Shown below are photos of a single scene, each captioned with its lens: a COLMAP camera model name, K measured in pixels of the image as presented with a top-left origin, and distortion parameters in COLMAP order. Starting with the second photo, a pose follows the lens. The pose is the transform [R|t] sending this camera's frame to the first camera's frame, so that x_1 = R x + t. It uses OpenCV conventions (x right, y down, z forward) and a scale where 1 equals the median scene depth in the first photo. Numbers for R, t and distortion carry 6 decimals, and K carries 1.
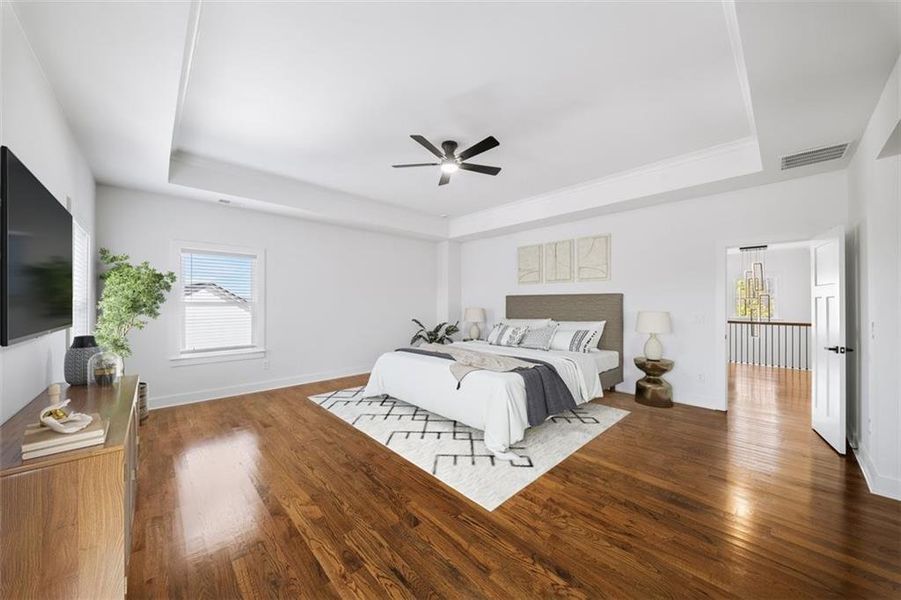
lens RADIAL K [[314.1, 0, 453.3], [0, 314.1, 299.6], [0, 0, 1]] dist [-0.000849, -0.000051]
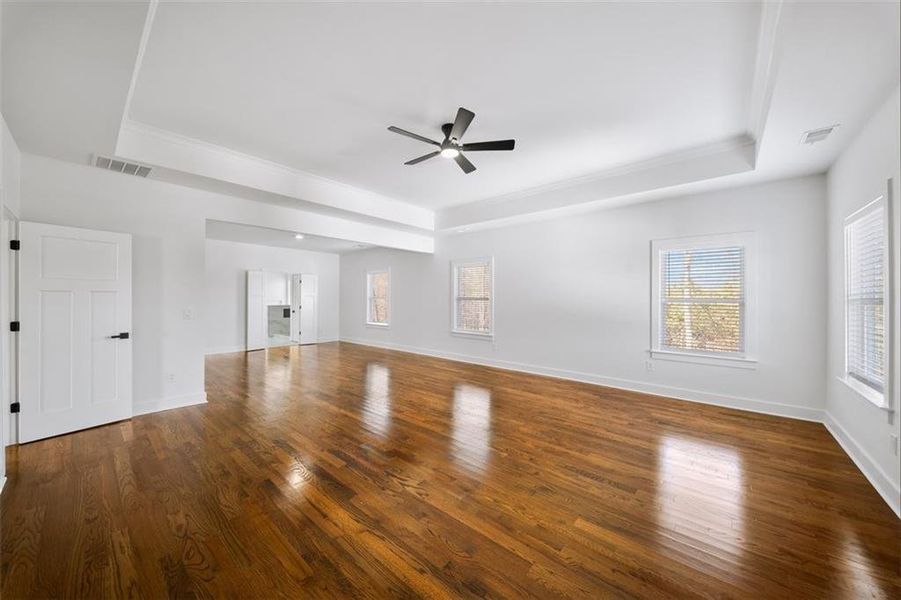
lens RADIAL K [[314.1, 0, 453.3], [0, 314.1, 299.6], [0, 0, 1]] dist [-0.000849, -0.000051]
pose [[-0.993726, -0.006535, -0.111652, 0.078594], [-0.006060, 0.999971, -0.004596, 0.011870], [0.111679, -0.003890, -0.993737, 1.724991]]
